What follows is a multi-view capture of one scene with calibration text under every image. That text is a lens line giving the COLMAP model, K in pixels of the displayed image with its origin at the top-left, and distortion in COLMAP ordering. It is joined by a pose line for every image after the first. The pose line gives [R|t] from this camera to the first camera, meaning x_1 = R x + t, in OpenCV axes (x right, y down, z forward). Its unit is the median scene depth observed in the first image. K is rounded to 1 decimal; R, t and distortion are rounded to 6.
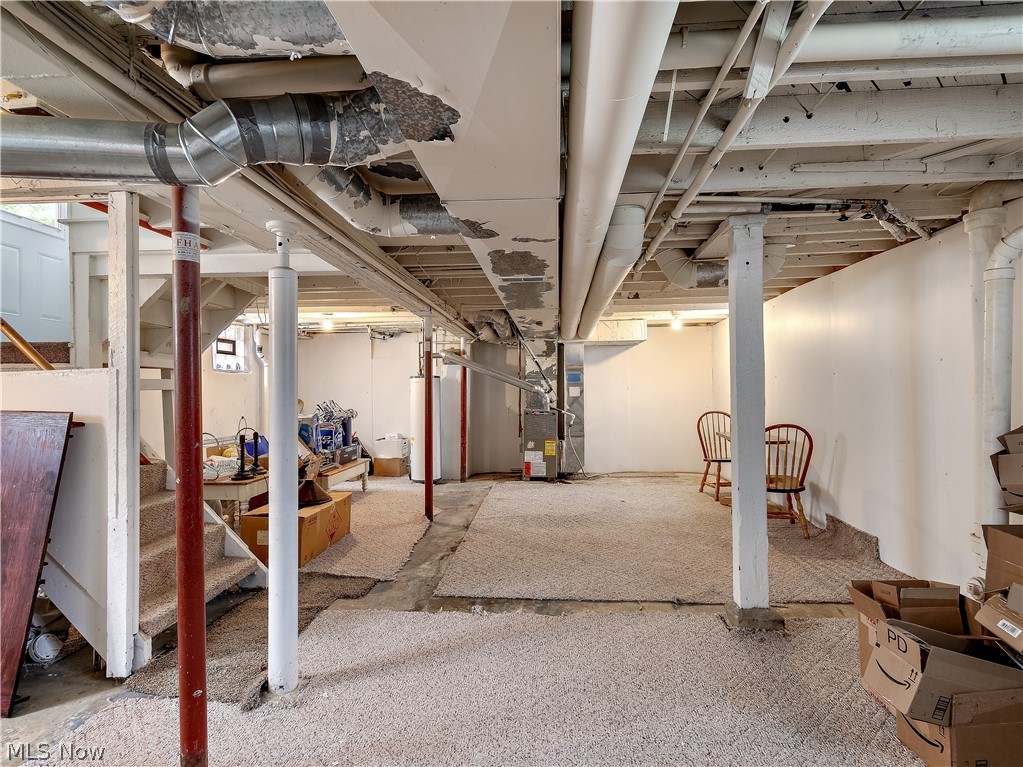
lens RADIAL K [[509.2, 0, 514.4], [0, 509.2, 385.3], [0, 0, 1]] dist [0.000550, -0.000596]
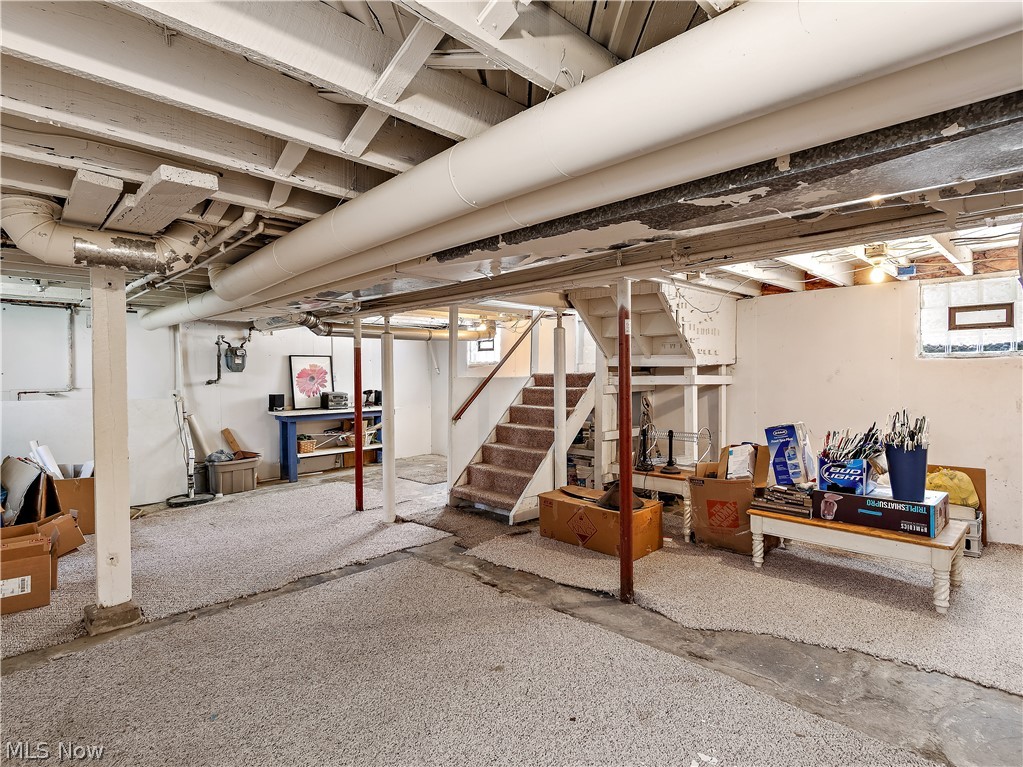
lens RADIAL K [[509.2, 0, 514.4], [0, 509.2, 385.3], [0, 0, 1]] dist [0.000550, -0.000596]
pose [[-0.648549, 0.028348, -0.760645, 0.510098], [0.023146, 0.999579, 0.017517, -0.024464], [0.760821, -0.006245, -0.648932, 1.650450]]
